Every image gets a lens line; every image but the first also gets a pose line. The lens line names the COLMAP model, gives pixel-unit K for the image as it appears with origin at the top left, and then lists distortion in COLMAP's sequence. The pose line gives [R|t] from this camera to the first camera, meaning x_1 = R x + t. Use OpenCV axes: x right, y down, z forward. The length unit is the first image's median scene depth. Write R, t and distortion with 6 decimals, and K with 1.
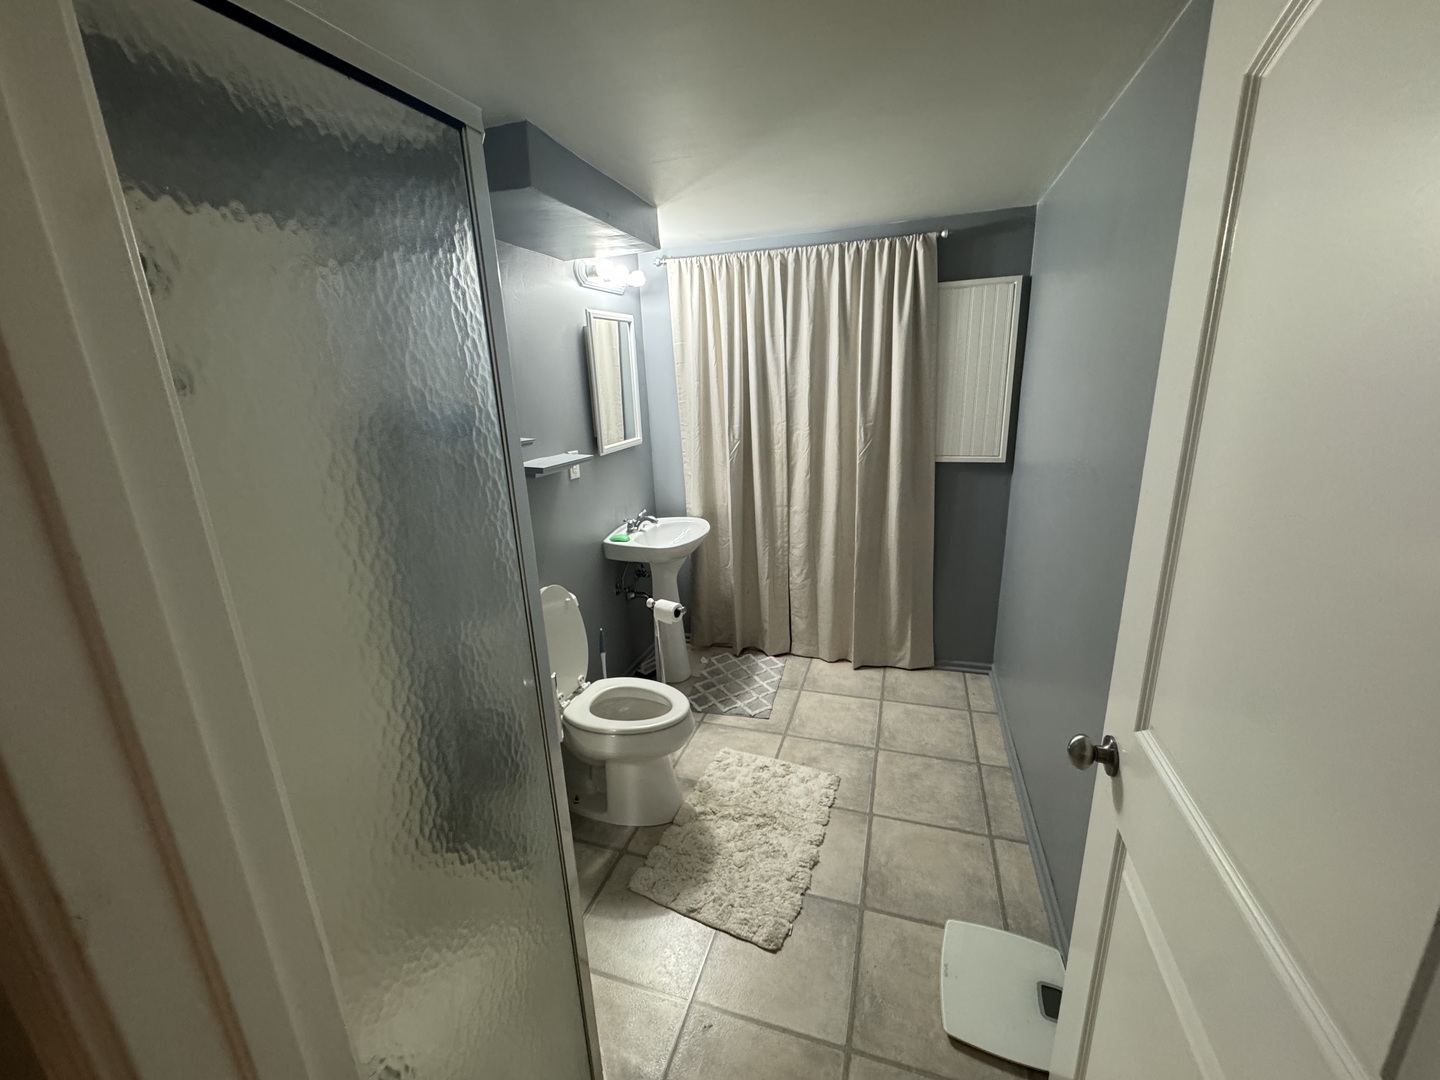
lens RADIAL K [[580.2, 0, 721.3], [0, 580.2, 535.6], [0, 0, 1]] dist [-0.000981, -0.000004]
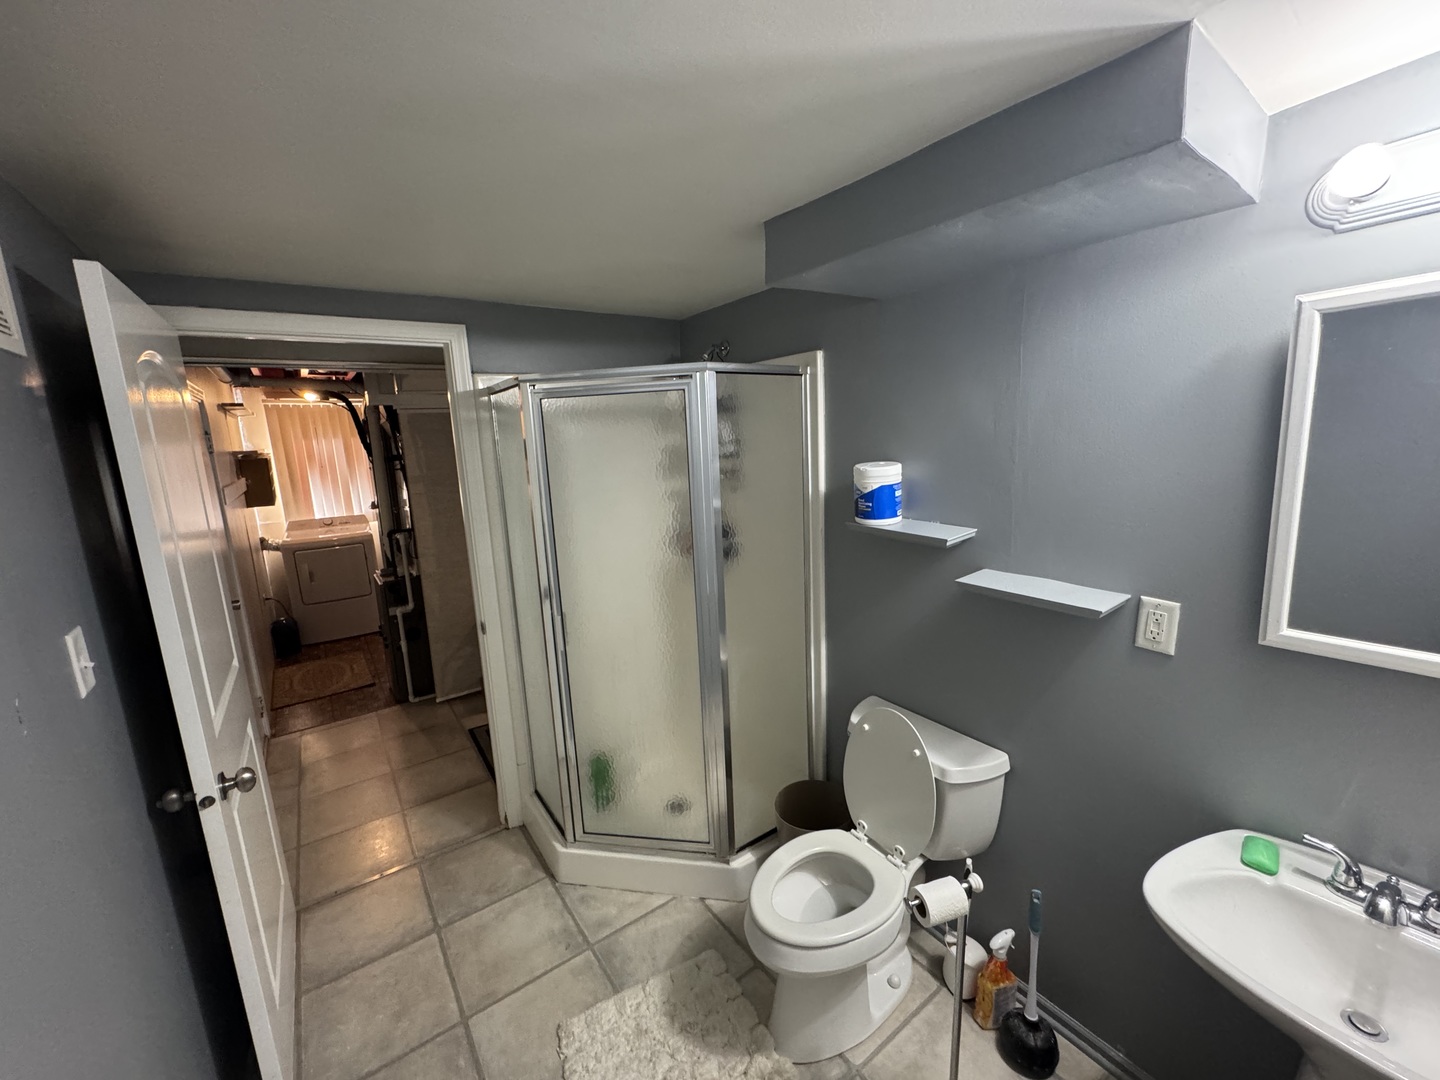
lens RADIAL K [[580.2, 0, 718.5], [0, 580.2, 540.9], [0, 0, 1]] dist [-0.000981, -0.000004]
pose [[-0.593993, 0.197748, -0.779787, 0.495986], [-0.154391, 0.923277, 0.351742, -0.431221], [0.789516, 0.329325, -0.517890, 1.300843]]
